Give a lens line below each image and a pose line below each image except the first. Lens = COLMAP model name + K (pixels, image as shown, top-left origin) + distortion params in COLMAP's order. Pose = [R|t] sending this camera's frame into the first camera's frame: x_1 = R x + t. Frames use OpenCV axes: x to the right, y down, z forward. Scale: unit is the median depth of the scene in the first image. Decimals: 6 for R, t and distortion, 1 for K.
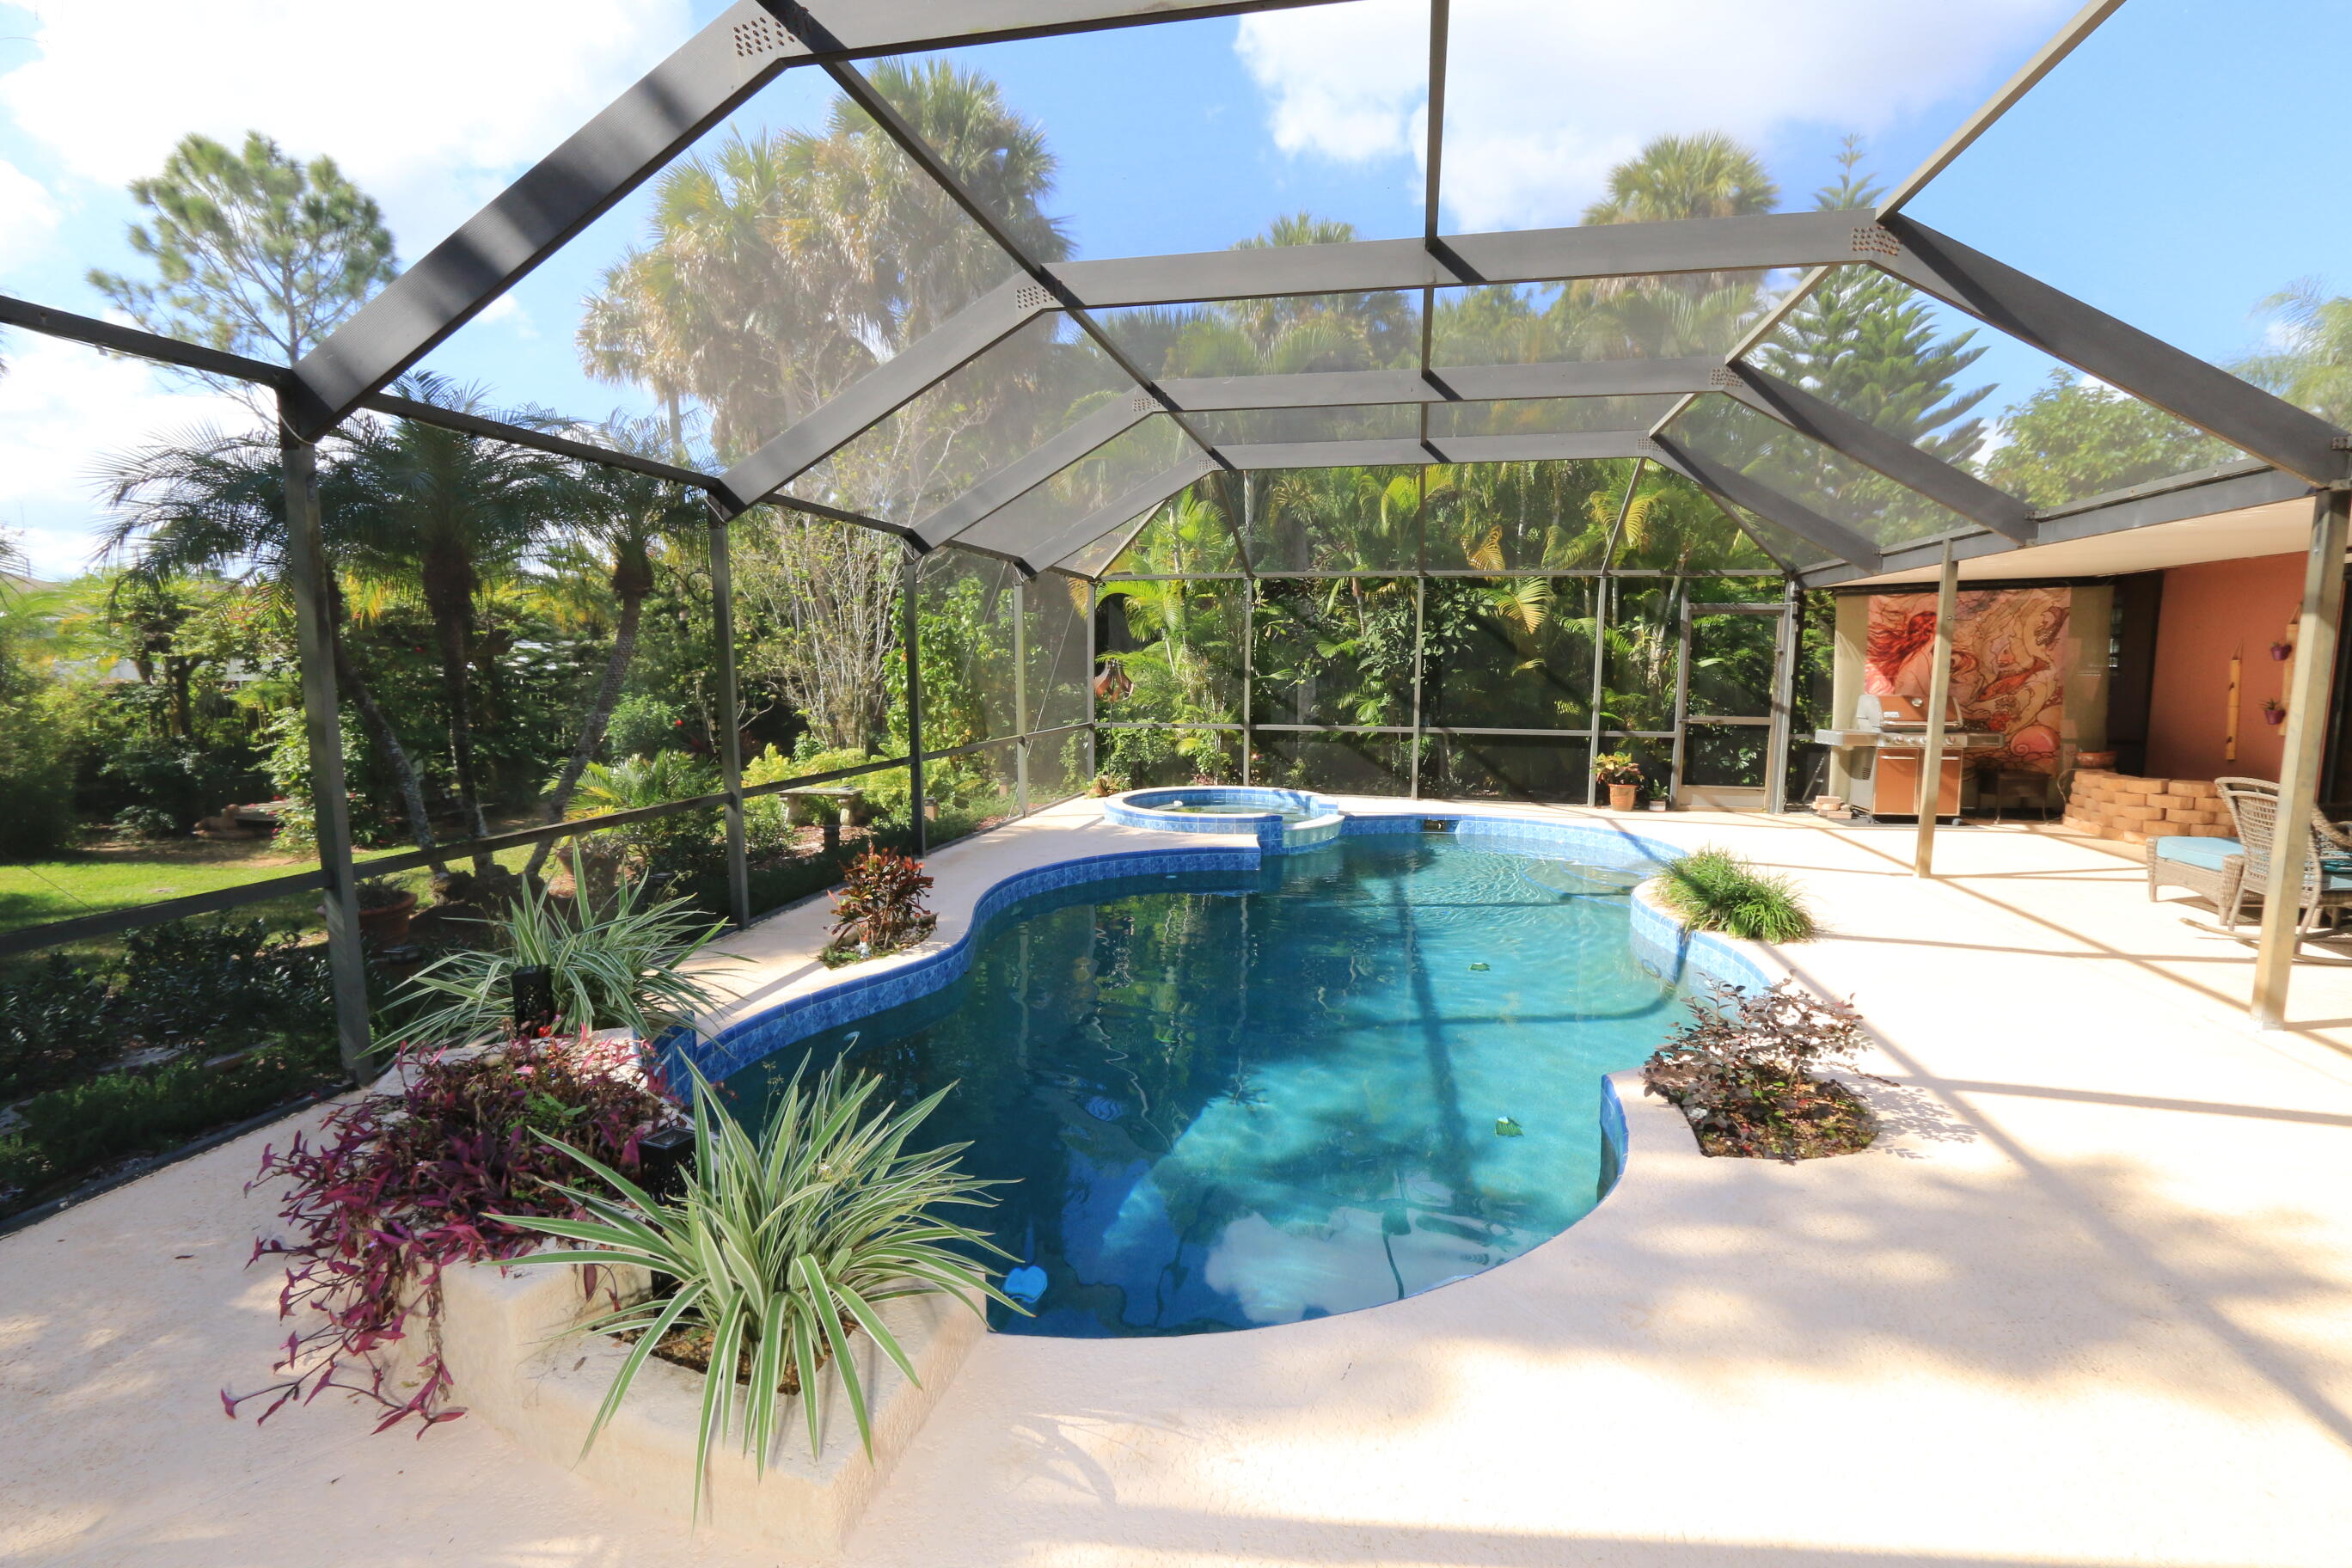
lens RADIAL K [[1082.7, 0, 1193.1], [0, 1082.7, 789.2], [0, 0, 1]] dist [-0.023999, 0.005360]
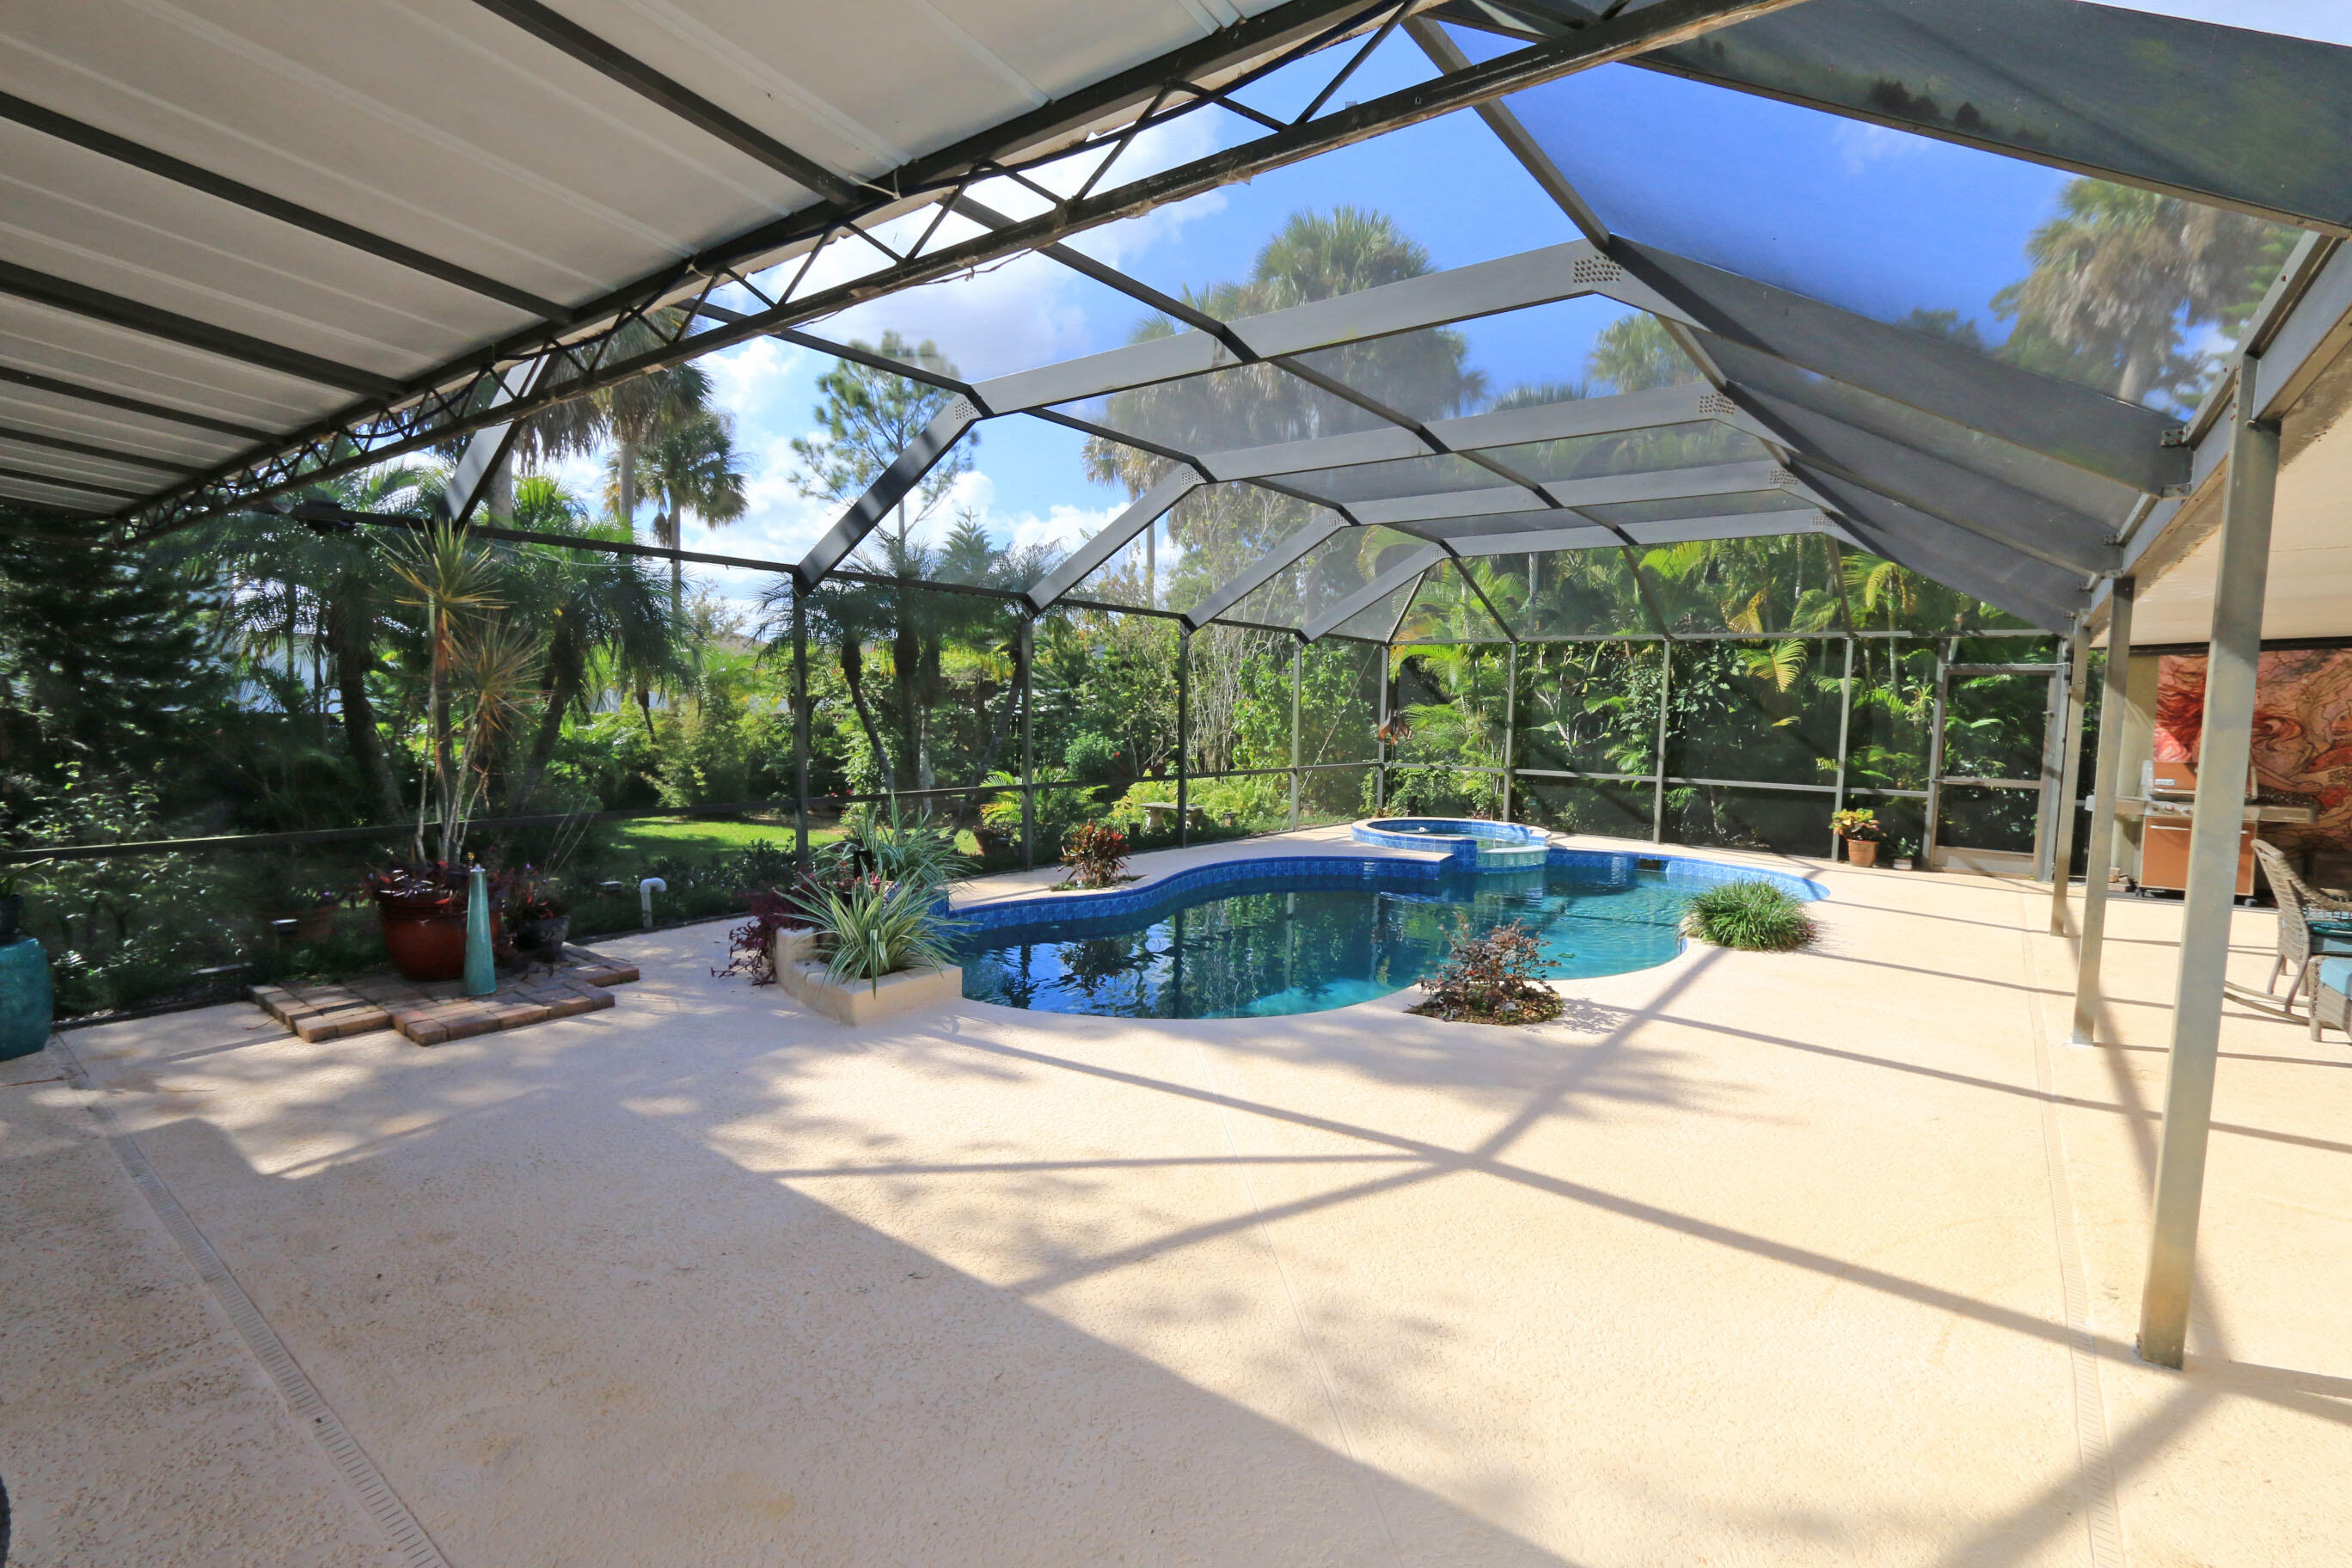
lens RADIAL K [[1082.7, 0, 1192.0], [0, 1082.7, 789.7], [0, 0, 1]] dist [-0.023999, 0.005360]
pose [[0.902190, 0.048853, -0.428564, 0.255175], [-0.069005, 0.997116, -0.031602, 0.023149], [0.425784, 0.058084, 0.902959, -0.186902]]
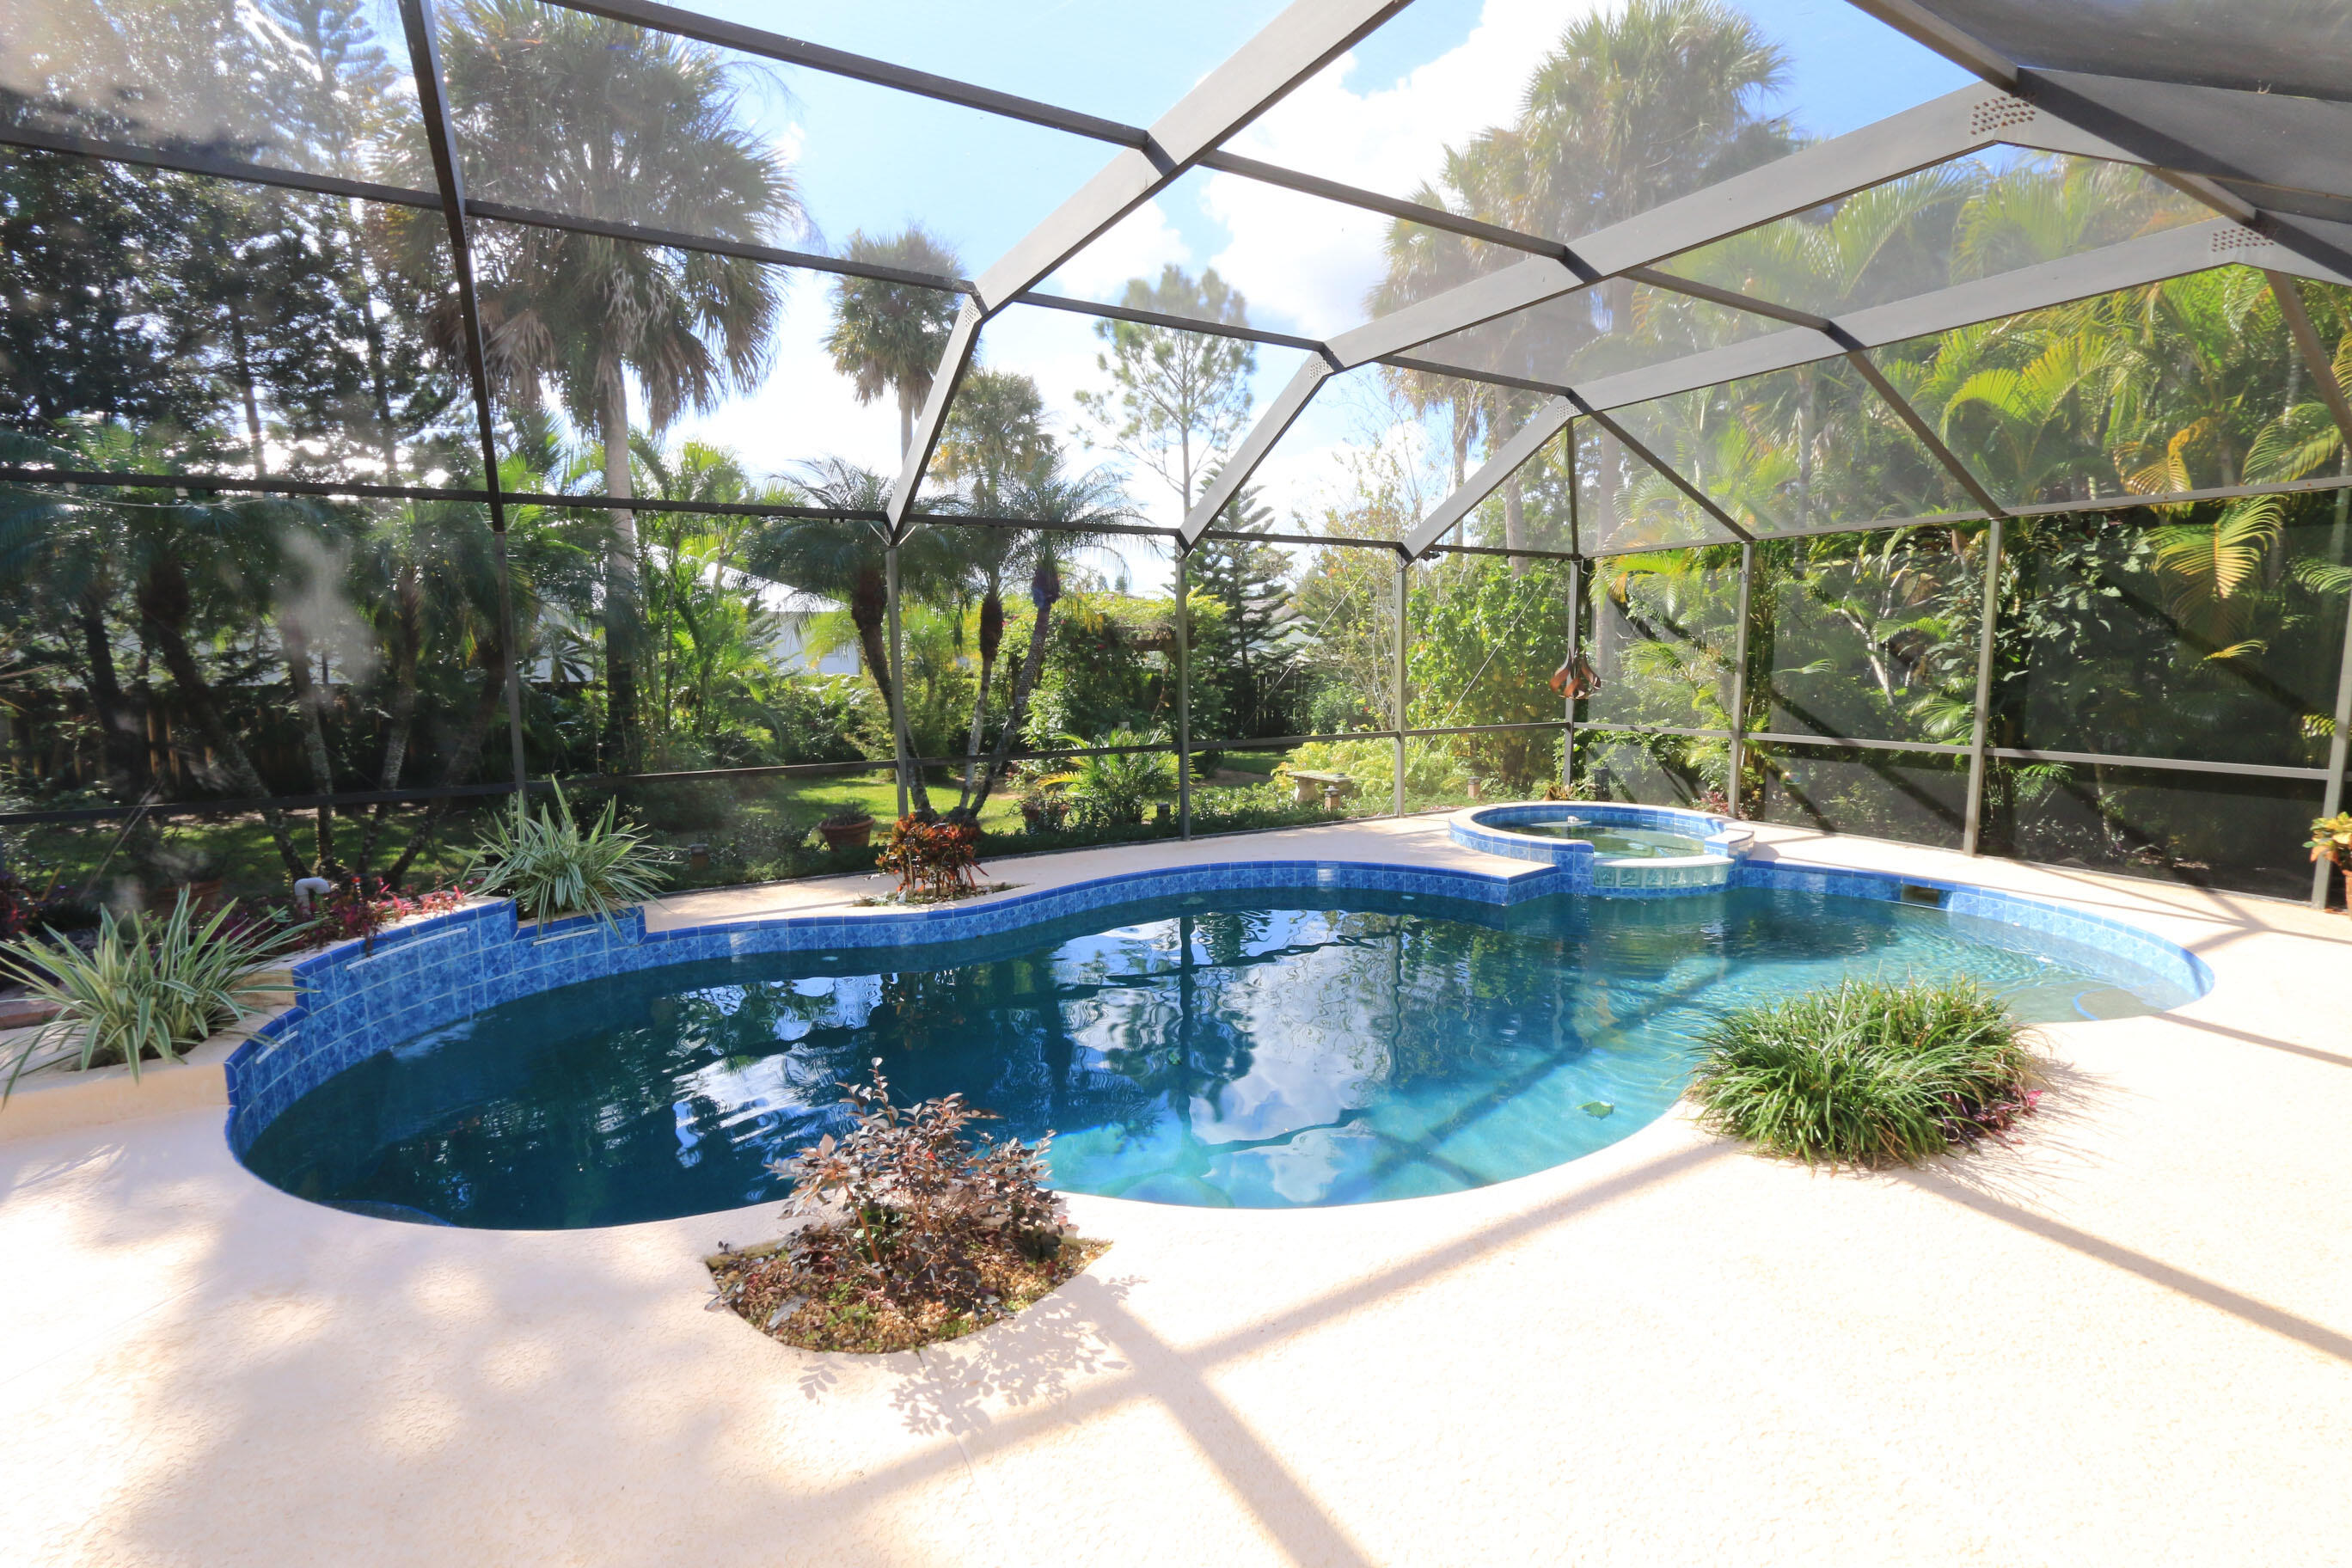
lens RADIAL K [[1082.7, 0, 1194.3], [0, 1082.7, 788.6], [0, 0, 1]] dist [-0.023999, 0.005360]
pose [[0.675333, 0.082464, -0.732888, 0.377204], [-0.077871, 0.996147, 0.040330, -0.021543], [0.733390, 0.029834, 0.679153, 0.208852]]
